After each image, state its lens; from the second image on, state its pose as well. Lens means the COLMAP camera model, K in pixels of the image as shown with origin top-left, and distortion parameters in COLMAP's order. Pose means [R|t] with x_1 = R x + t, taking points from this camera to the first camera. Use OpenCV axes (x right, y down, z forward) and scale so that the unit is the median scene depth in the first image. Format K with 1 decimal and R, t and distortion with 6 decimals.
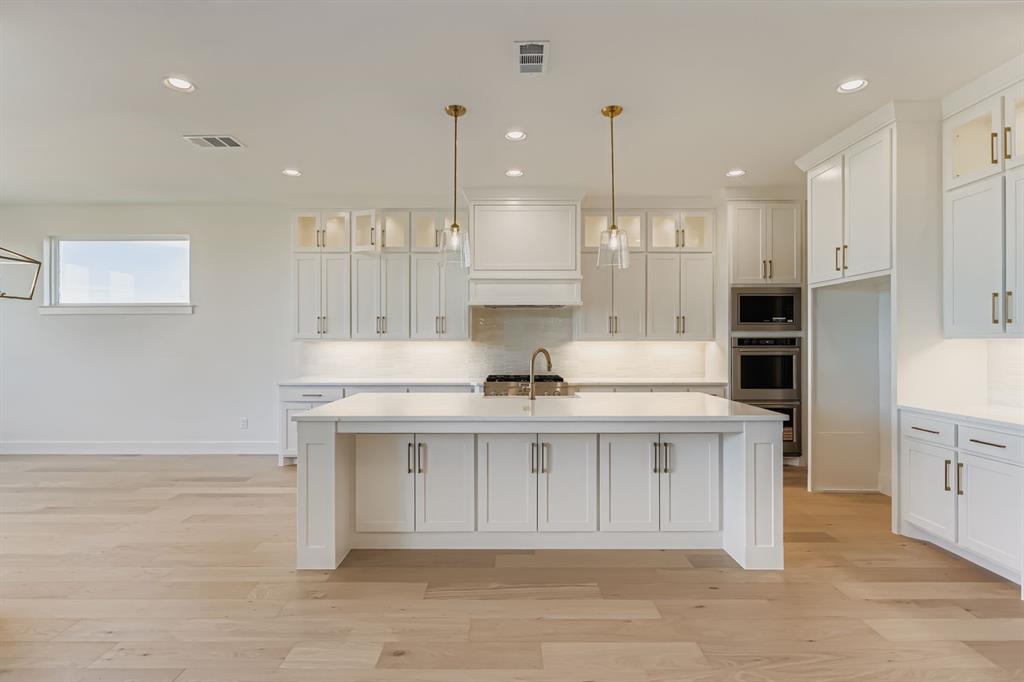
lens RADIAL K [[501.1, 0, 515.6], [0, 501.1, 340.3], [0, 0, 1]] dist [-0.009260, 0.000886]
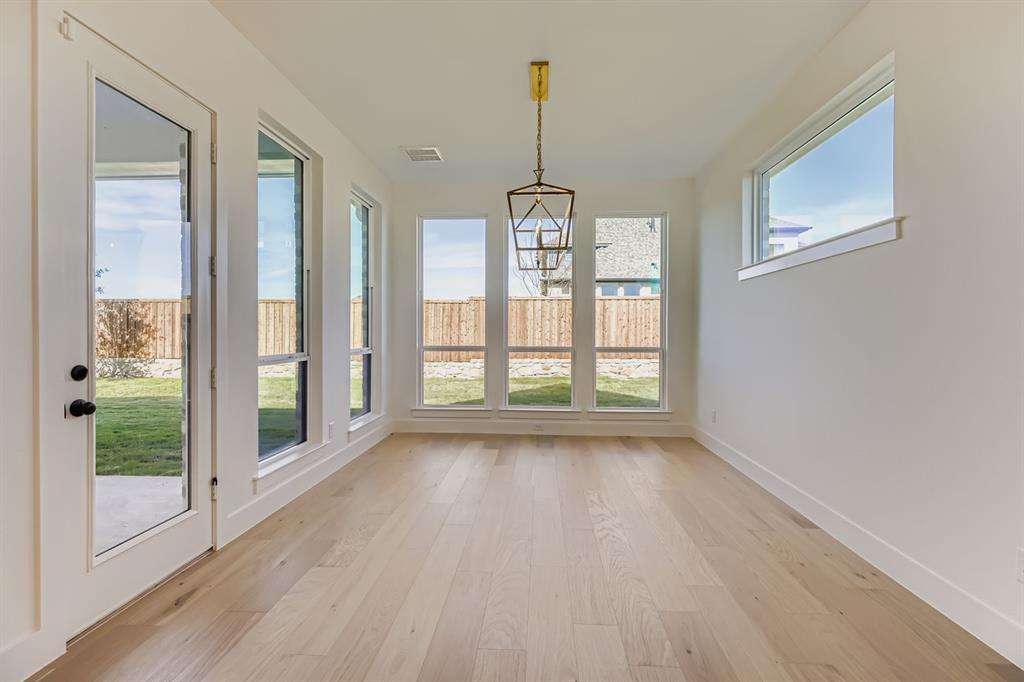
lens RADIAL K [[465.7, 0, 526.1], [0, 465.7, 337.3], [0, 0, 1]] dist [0.001594, 0.000729]
pose [[-0.057646, 0.012963, -0.998253, -0.313518], [0.006859, 0.999897, 0.012588, 0.038277], [0.998314, -0.006121, -0.057729, 0.997213]]
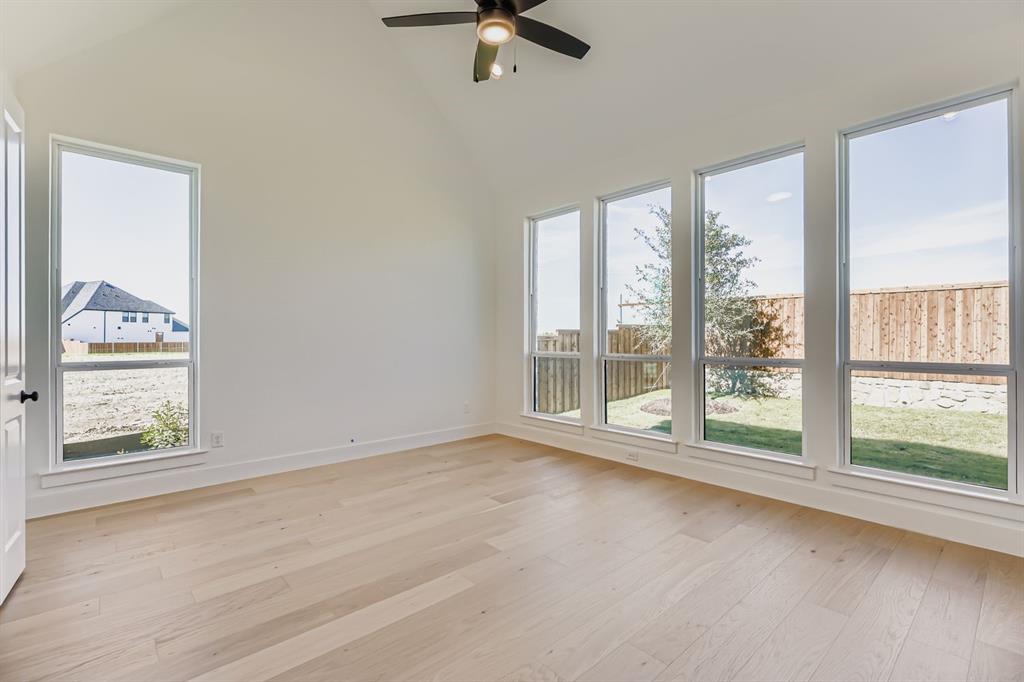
lens RADIAL K [[465.7, 0, 518.3], [0, 465.7, 336.9], [0, 0, 1]] dist [0.001594, 0.000729]
pose [[-0.734788, 0.001154, -0.678296, -0.698138], [0.008890, 0.999929, -0.007929, 0.026989], [0.678239, -0.011856, -0.734746, -0.876879]]
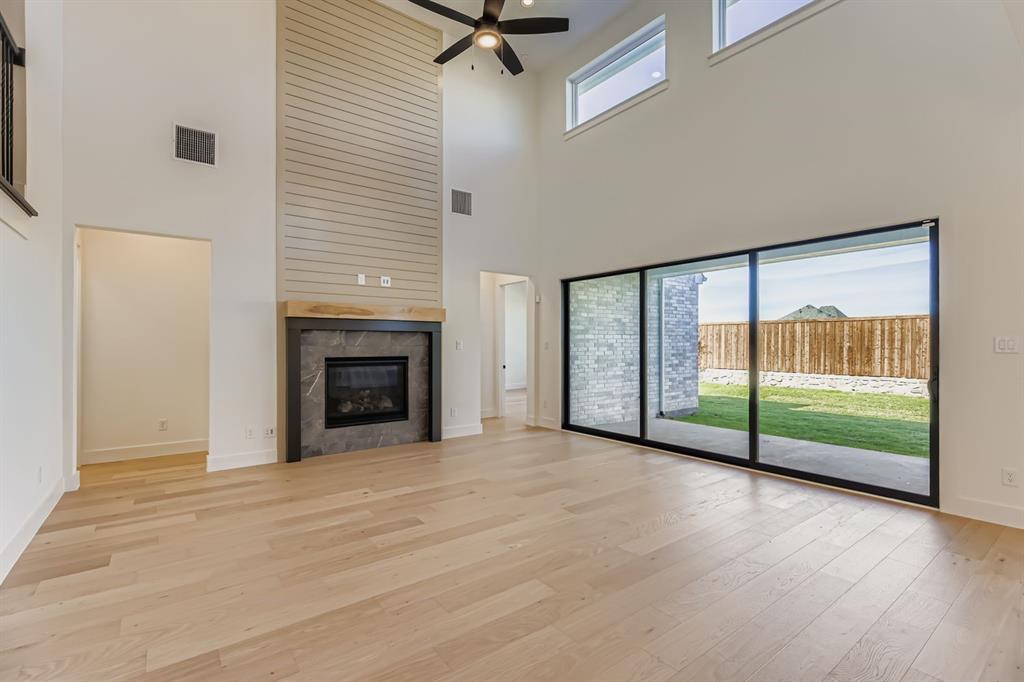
lens RADIAL K [[465.7, 0, 509.4], [0, 465.7, 344.7], [0, 0, 1]] dist [0.001594, 0.000729]
pose [[-0.809511, 0.003620, -0.587093, 0.501304], [0.008389, 0.999950, -0.005402, 0.005666], [0.587044, -0.009298, -0.809501, 0.632025]]
